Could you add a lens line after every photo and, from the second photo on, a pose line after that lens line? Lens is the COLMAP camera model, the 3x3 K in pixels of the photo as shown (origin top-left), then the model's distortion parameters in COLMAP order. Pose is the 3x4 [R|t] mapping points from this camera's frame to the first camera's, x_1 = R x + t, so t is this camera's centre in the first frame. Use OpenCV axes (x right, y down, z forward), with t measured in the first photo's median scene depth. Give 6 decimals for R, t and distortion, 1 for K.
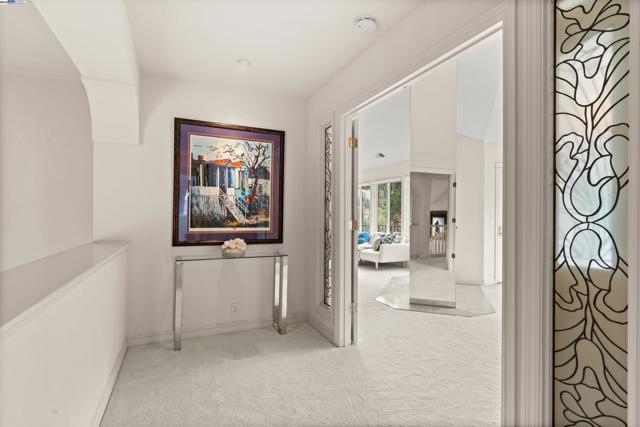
lens RADIAL K [[319.8, 0, 319.8], [0, 319.8, 213.1], [0, 0, 1]] dist [-0.000099, 0.000250]
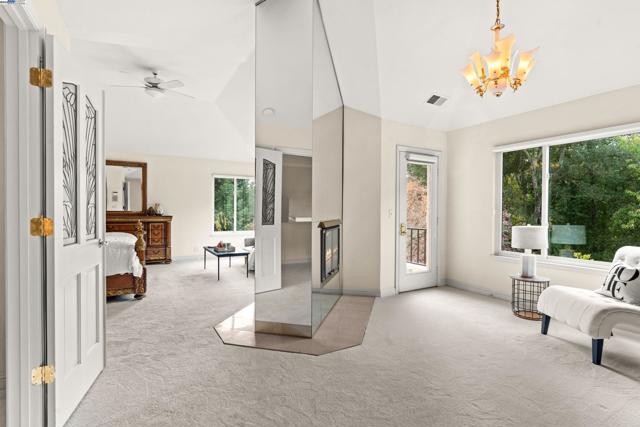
lens RADIAL K [[319.8, 0, 320.5], [0, 319.8, 212.4], [0, 0, 1]] dist [-0.000099, 0.000250]
pose [[0.995276, -0.003181, 0.097038, 0.222840], [0.002090, 0.999934, 0.011334, 0.003216], [-0.097068, -0.011078, 0.995216, 0.169144]]
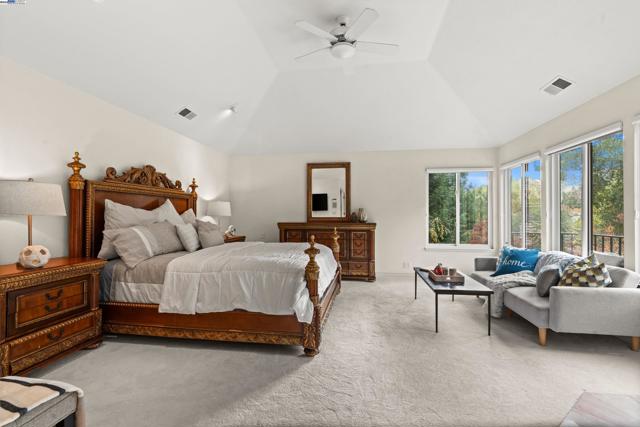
lens RADIAL K [[291.5, 0, 316.9], [0, 291.5, 212.7], [0, 0, 1]] dist [0.000821, 0.000007]
pose [[0.831173, -0.012088, -0.555883, 0.145515], [0.007882, 0.999919, -0.009958, 0.004179], [0.555958, 0.003896, 0.831201, 0.506975]]
